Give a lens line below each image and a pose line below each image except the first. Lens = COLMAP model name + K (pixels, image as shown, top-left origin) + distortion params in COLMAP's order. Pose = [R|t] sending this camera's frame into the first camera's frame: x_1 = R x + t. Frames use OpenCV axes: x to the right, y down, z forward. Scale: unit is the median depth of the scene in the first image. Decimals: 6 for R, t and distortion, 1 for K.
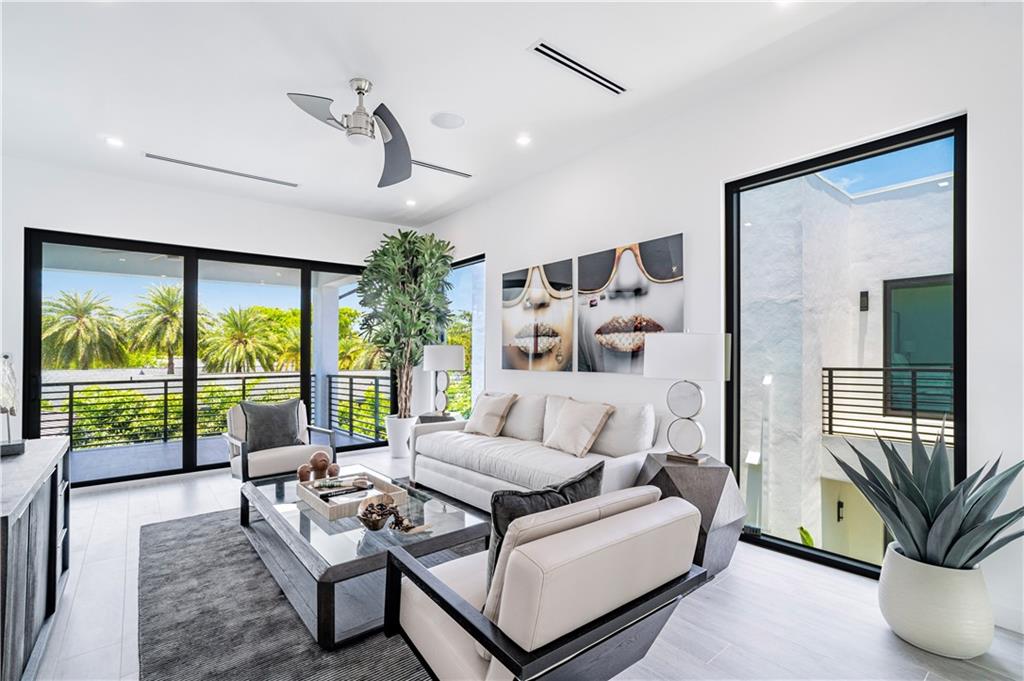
lens RADIAL K [[474.8, 0, 479.1], [0, 474.8, 356.9], [0, 0, 1]] dist [0.000563, 0.000168]
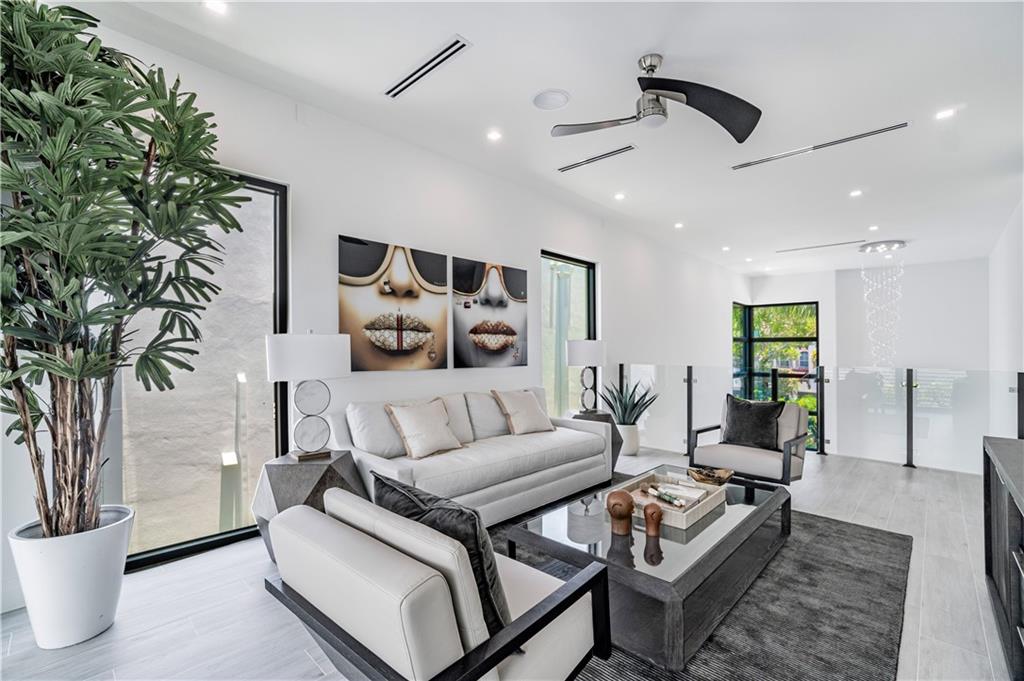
lens RADIAL K [[458.8, 0, 514.8], [0, 458.8, 350.5], [0, 0, 1]] dist [0.000546, 0.000388]
pose [[-0.168889, 0.008592, 0.985598, -0.720790], [0.002272, 0.999963, -0.008327, 0.001047], [-0.985632, 0.000833, -0.168903, 0.942759]]
